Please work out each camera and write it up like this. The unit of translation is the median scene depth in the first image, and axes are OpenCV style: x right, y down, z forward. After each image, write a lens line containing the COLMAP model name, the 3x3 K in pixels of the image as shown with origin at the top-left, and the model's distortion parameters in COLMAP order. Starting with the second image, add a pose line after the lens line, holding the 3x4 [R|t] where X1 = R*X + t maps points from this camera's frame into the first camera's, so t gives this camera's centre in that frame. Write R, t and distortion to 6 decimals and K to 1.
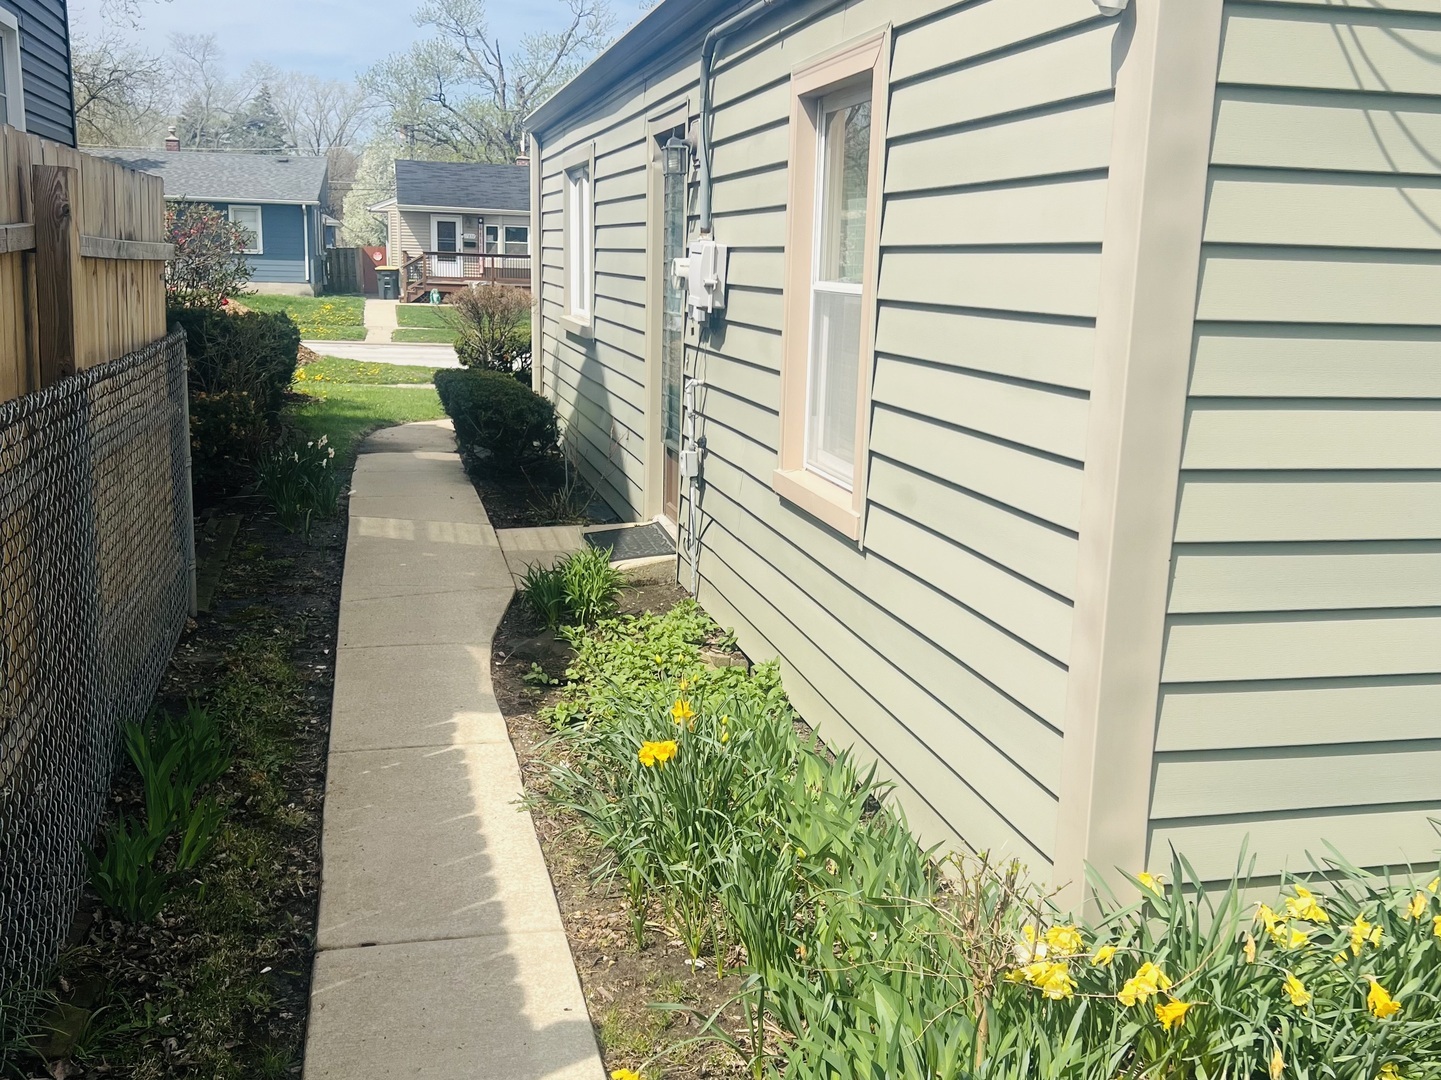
lens RADIAL K [[1445.7, 0, 720.5], [0, 1445.7, 540.0], [0, 0, 1]] dist [0.078357, -0.266866]
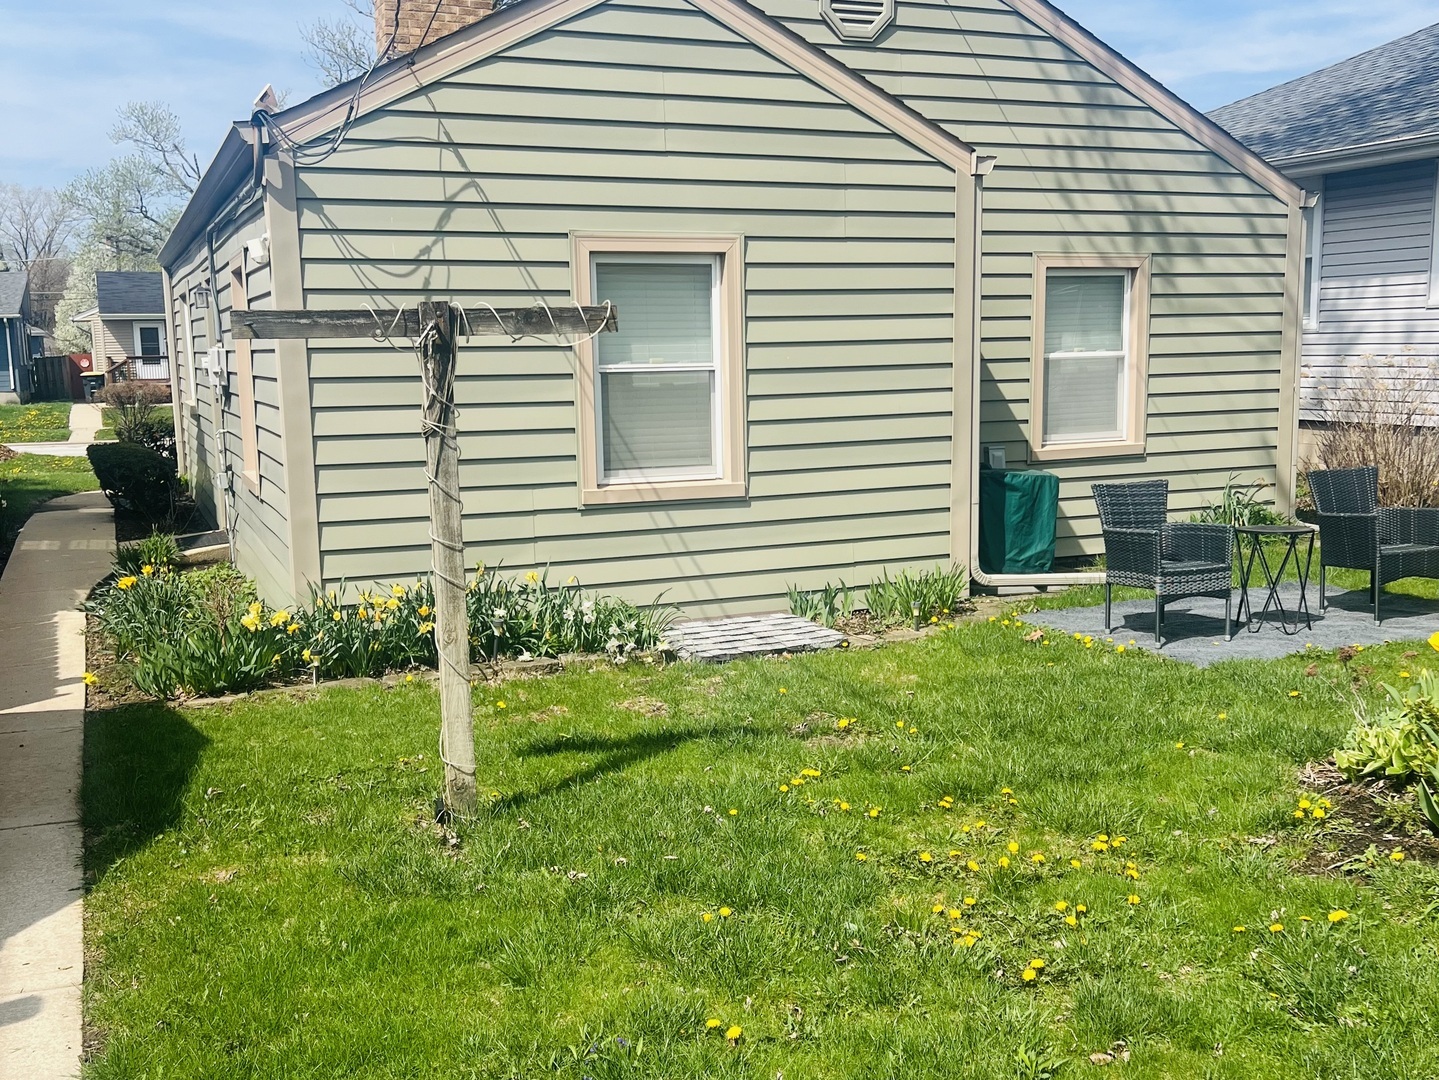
lens RADIAL K [[1452.3, 0, 719.5], [0, 1452.3, 540.0], [0, 0, 1]] dist [0.005406, 0.008379]
pose [[0.984260, -0.069735, 0.162385, 0.038359], [0.078625, 0.995701, -0.048971, 0.020457], [-0.158272, 0.060967, 0.985511, -0.104645]]
